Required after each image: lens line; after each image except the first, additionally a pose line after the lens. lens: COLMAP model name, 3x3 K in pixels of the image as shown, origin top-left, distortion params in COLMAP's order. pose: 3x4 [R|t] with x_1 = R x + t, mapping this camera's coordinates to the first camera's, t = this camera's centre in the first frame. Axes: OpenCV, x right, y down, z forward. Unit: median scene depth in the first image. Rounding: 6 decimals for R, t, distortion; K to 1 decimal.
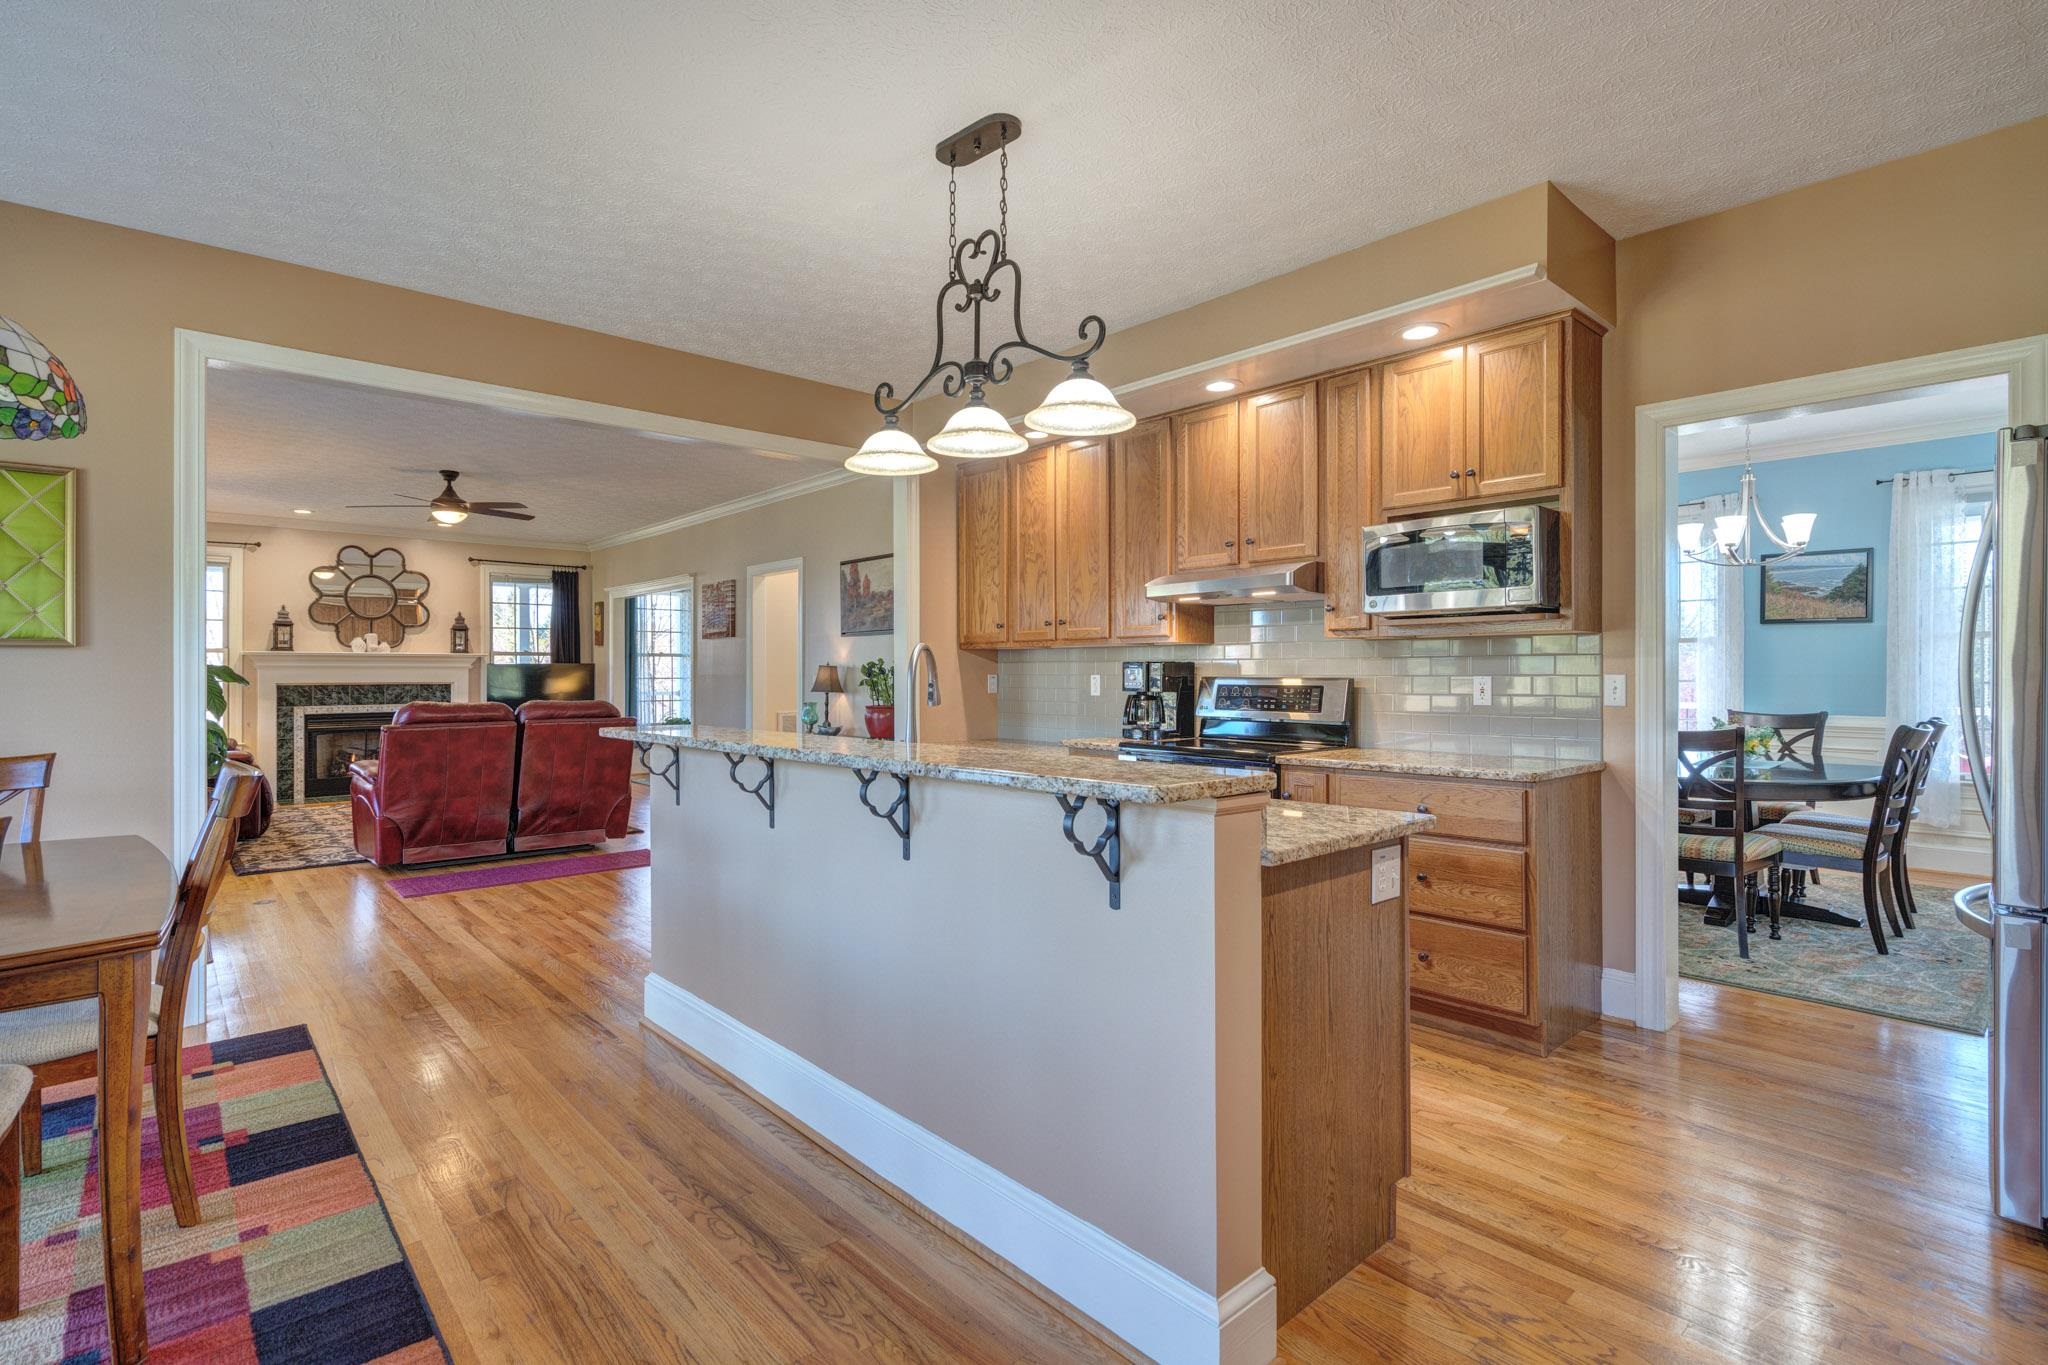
lens RADIAL K [[971.3, 0, 994.7], [0, 971.3, 667.7], [0, 0, 1]] dist [0.003120, -0.000501]
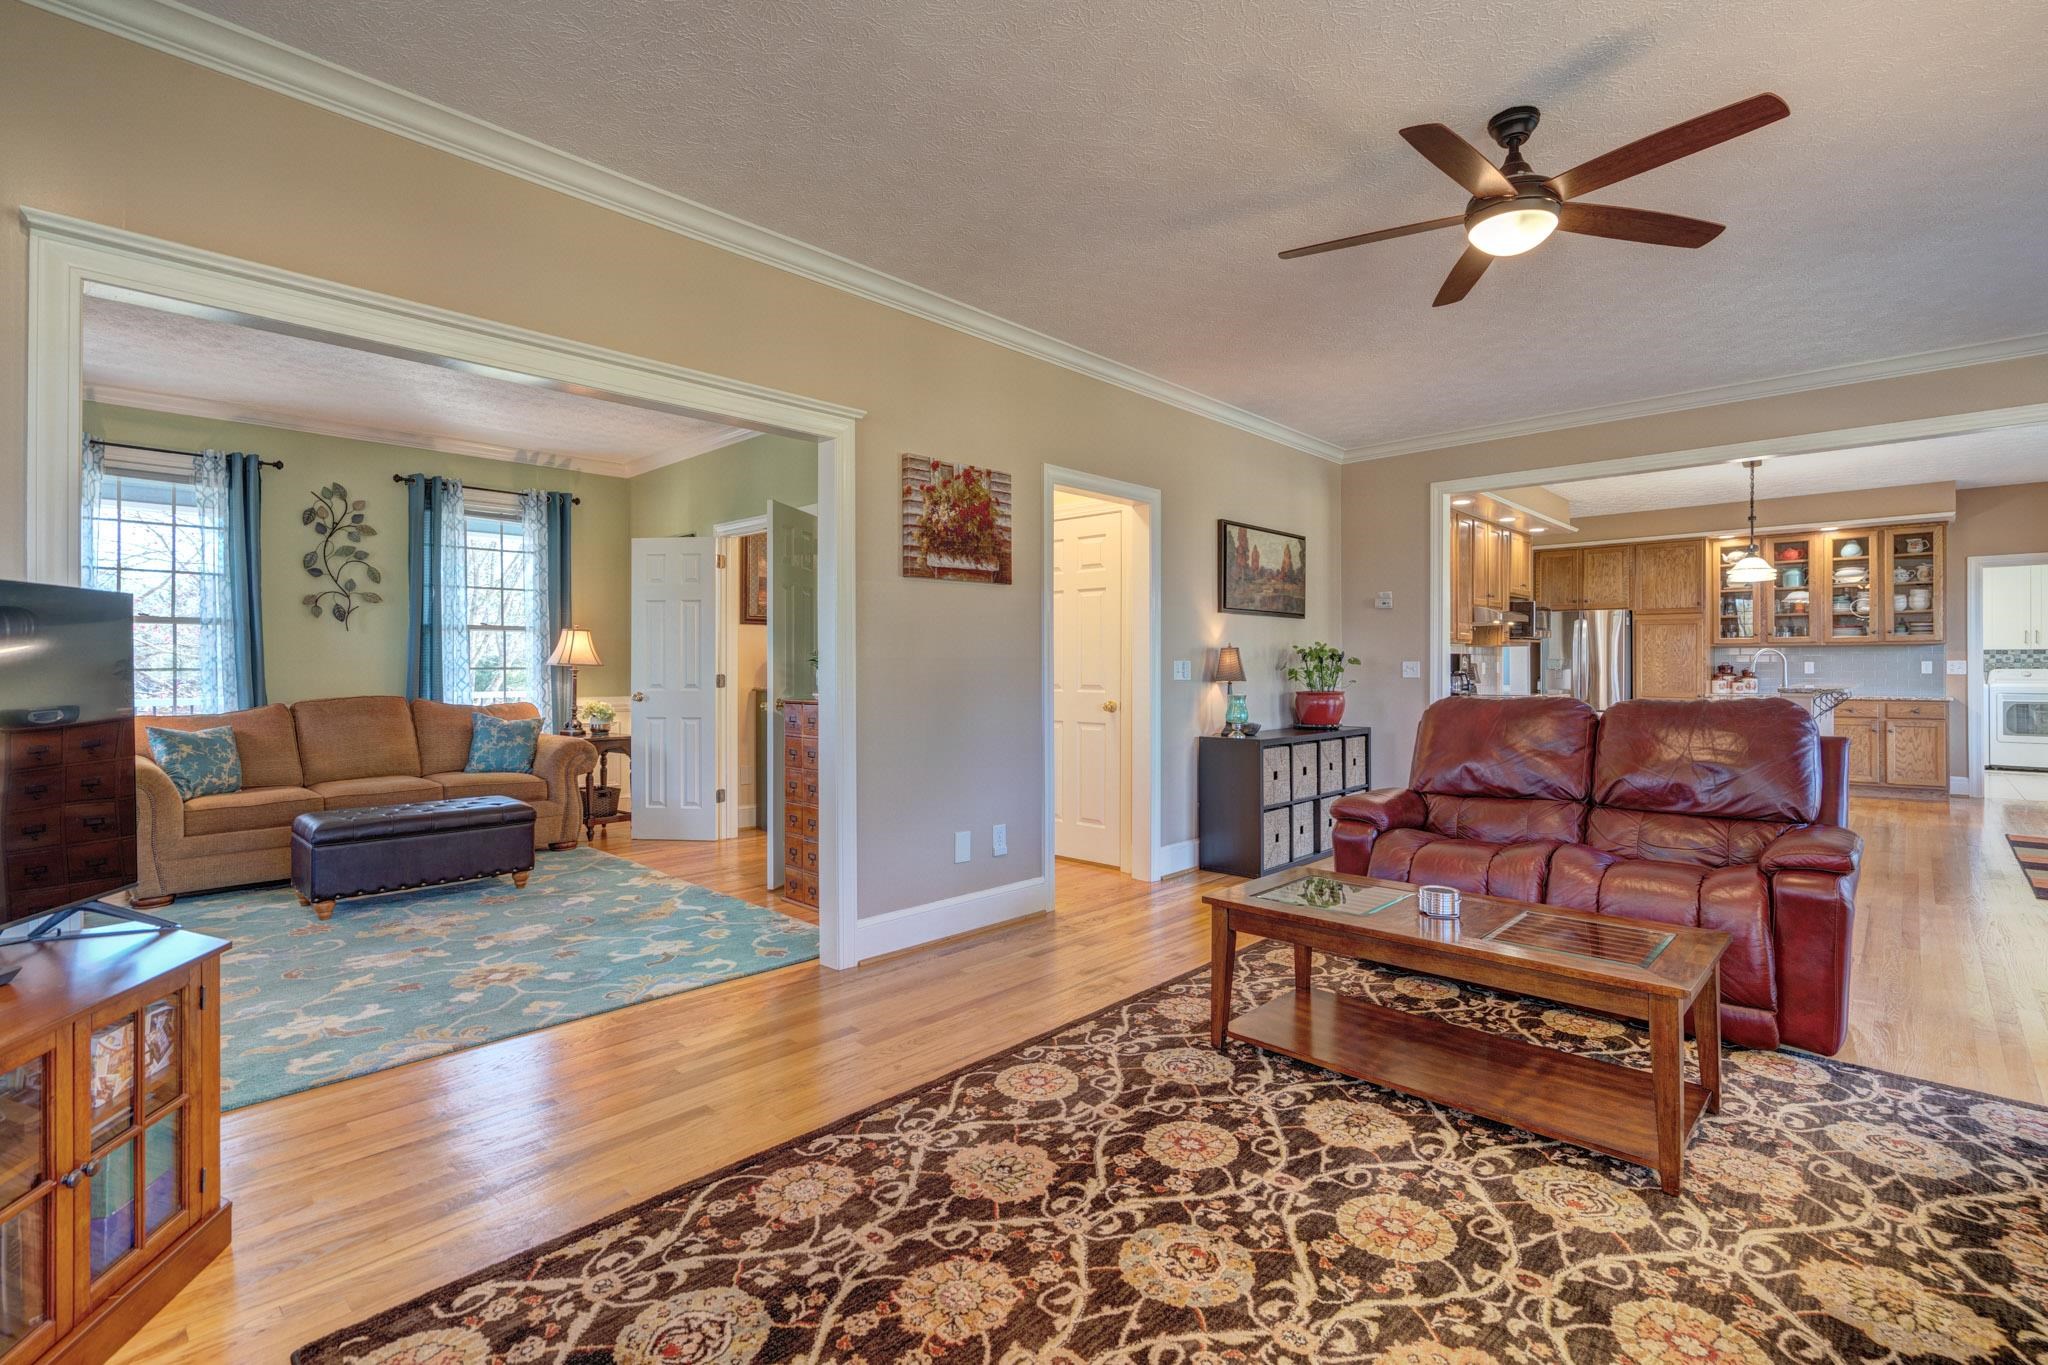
lens RADIAL K [[945.4, 0, 1028.8], [0, 945.4, 660.8], [0, 0, 1]] dist [-0.002188, 0.002006]
pose [[-0.113732, 0.007559, 0.993483, -1.179297], [-0.002356, 0.999966, -0.007878, 0.020547], [-0.993509, -0.003237, -0.113710, 1.583053]]
